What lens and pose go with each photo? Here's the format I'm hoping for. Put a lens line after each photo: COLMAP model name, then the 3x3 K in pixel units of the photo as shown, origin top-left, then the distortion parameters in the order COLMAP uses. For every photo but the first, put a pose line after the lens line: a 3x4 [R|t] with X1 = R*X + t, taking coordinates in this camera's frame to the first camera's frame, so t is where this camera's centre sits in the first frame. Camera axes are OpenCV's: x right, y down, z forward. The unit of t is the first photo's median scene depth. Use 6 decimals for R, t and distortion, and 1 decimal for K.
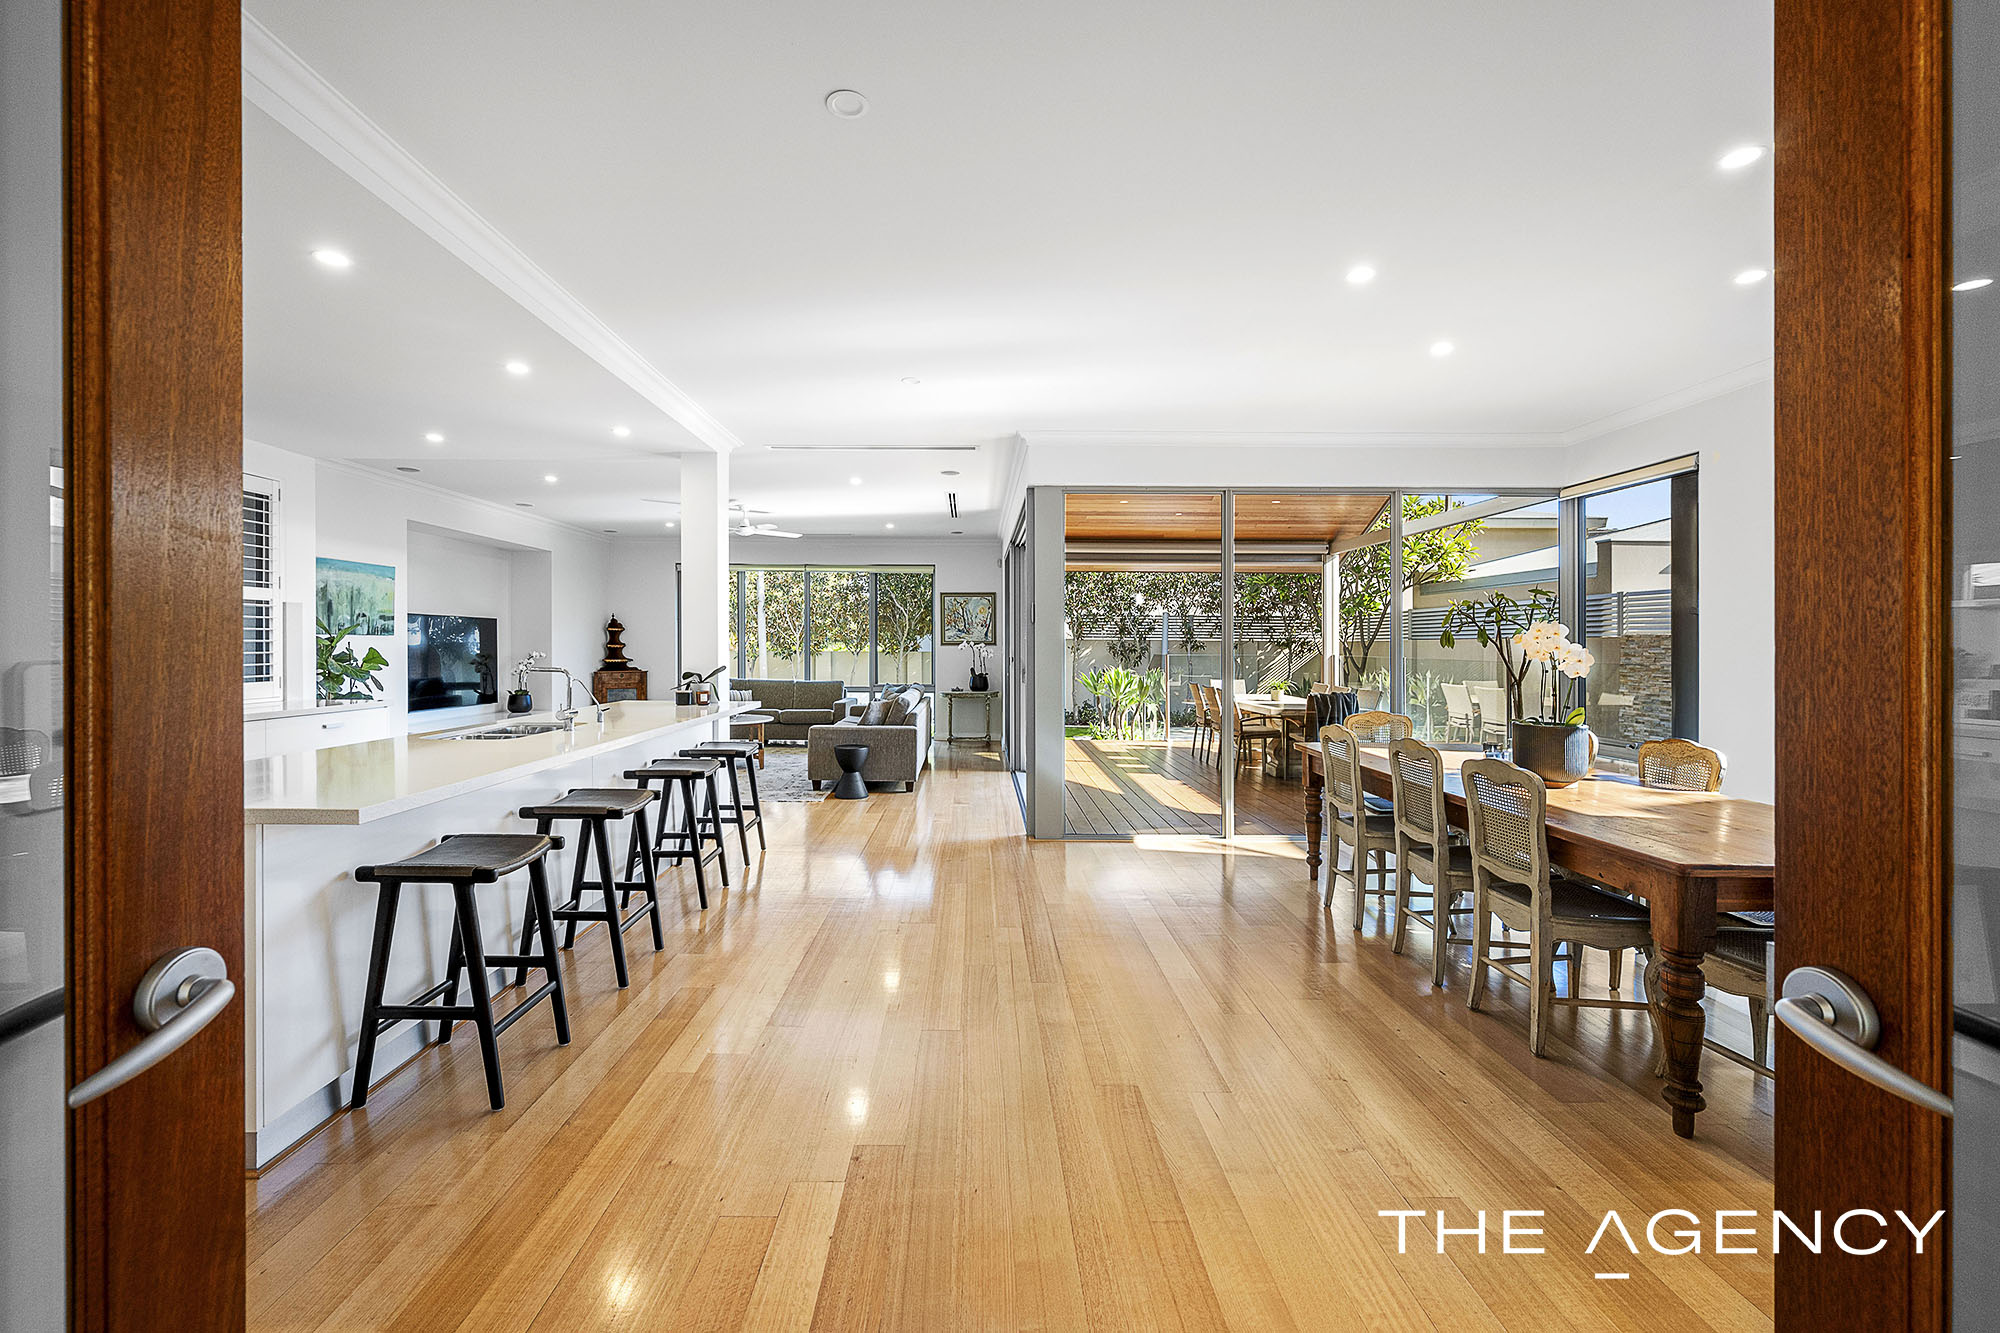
lens RADIAL K [[813.4, 0, 997.0], [0, 813.4, 649.4], [0, 0, 1]] dist [-0.001786, 0.000202]
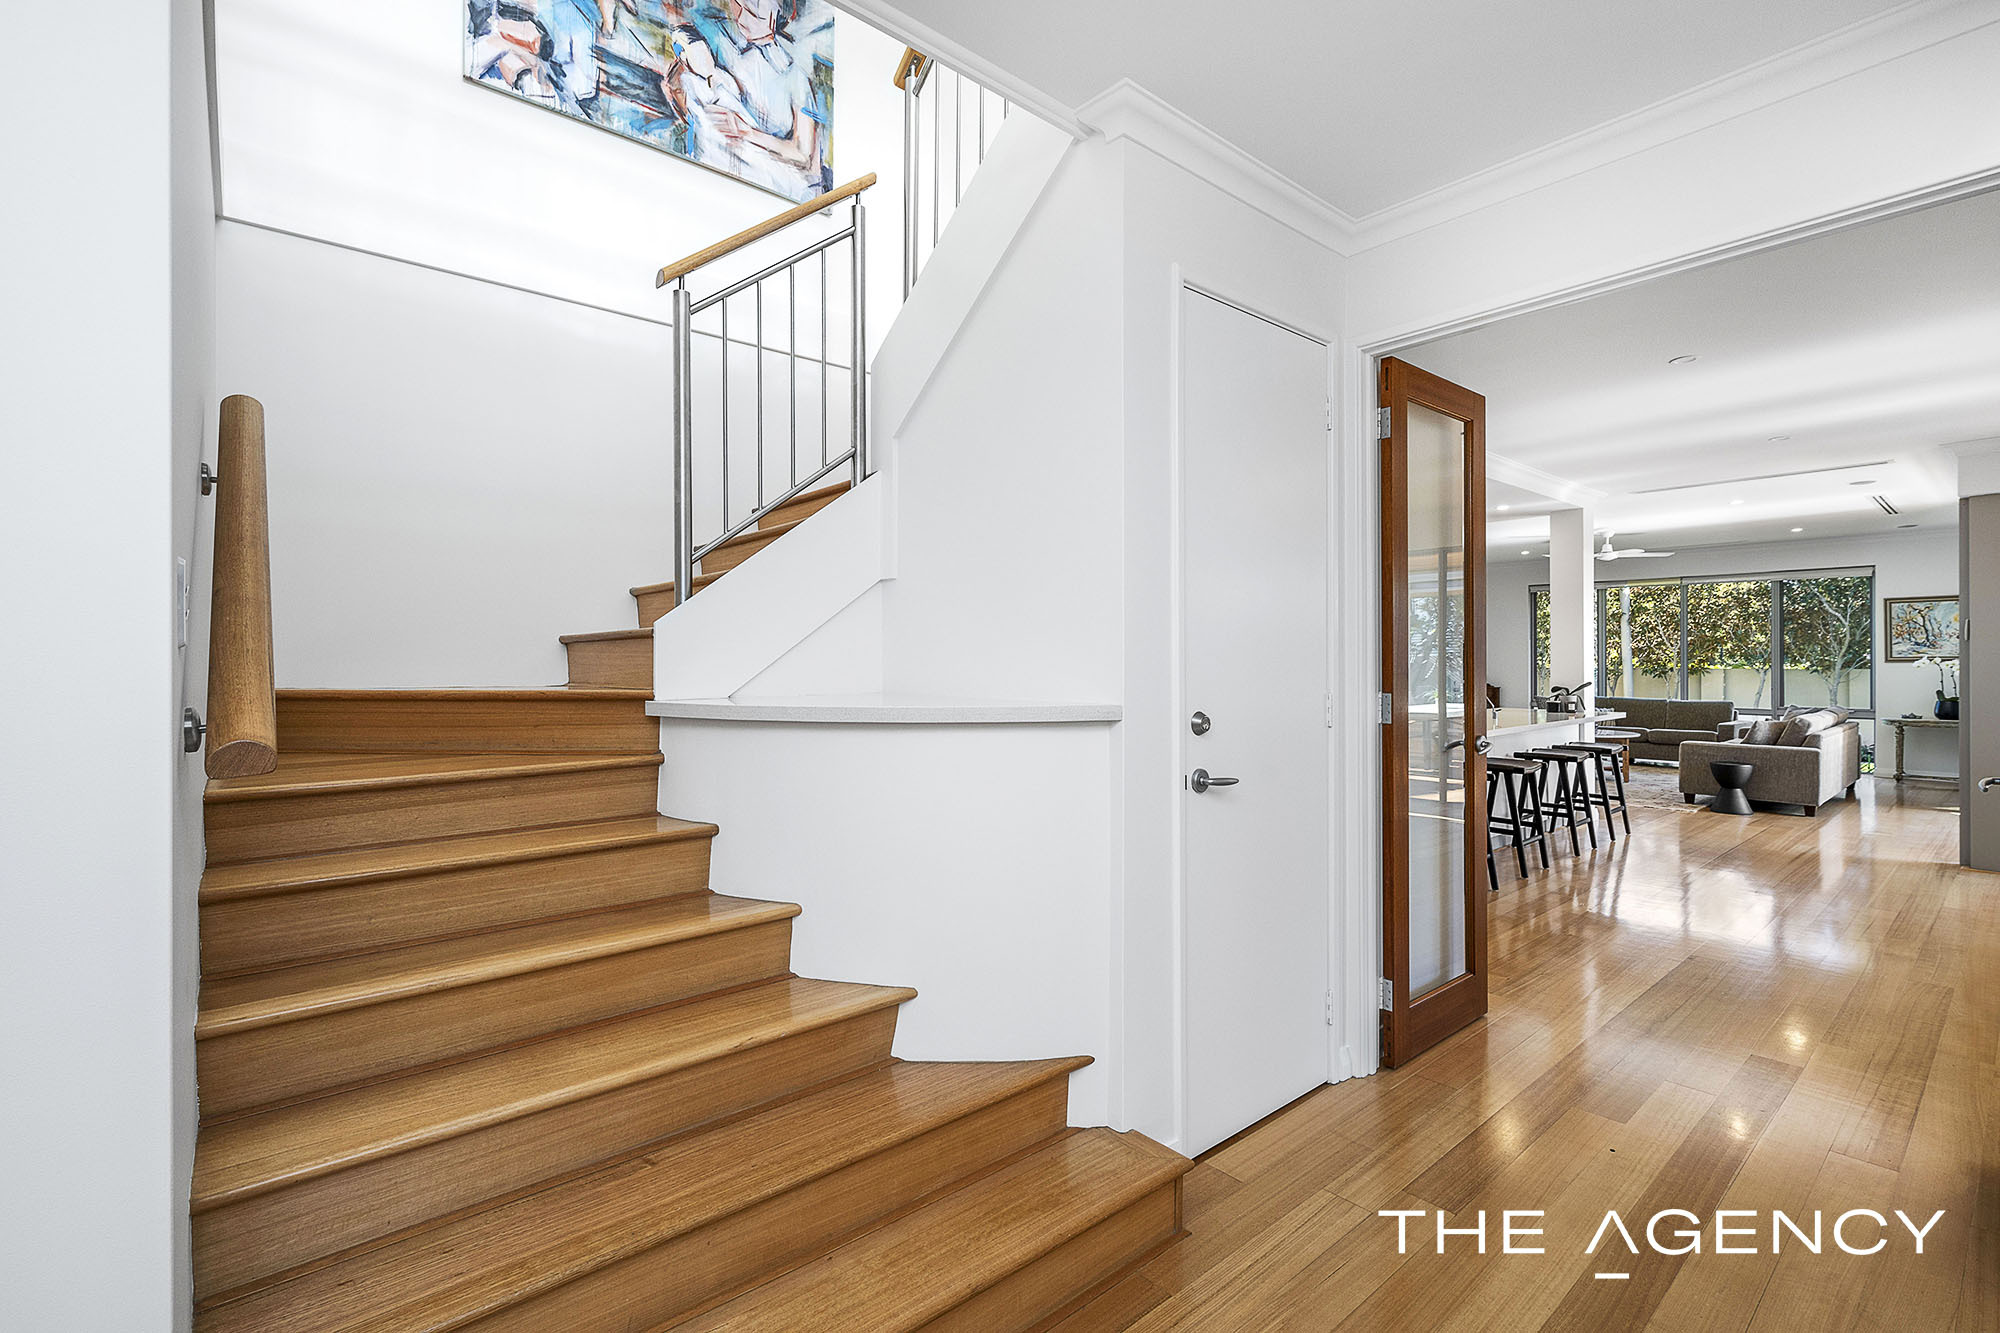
lens RADIAL K [[886.7, 0, 991.1], [0, 886.7, 674.7], [0, 0, 1]] dist [0.004342, 0.000175]
pose [[0.620361, 0.005512, -0.784297, 0.103208], [0.001054, 0.999969, 0.007861, -0.000724], [0.784315, -0.005704, 0.620336, -0.361461]]
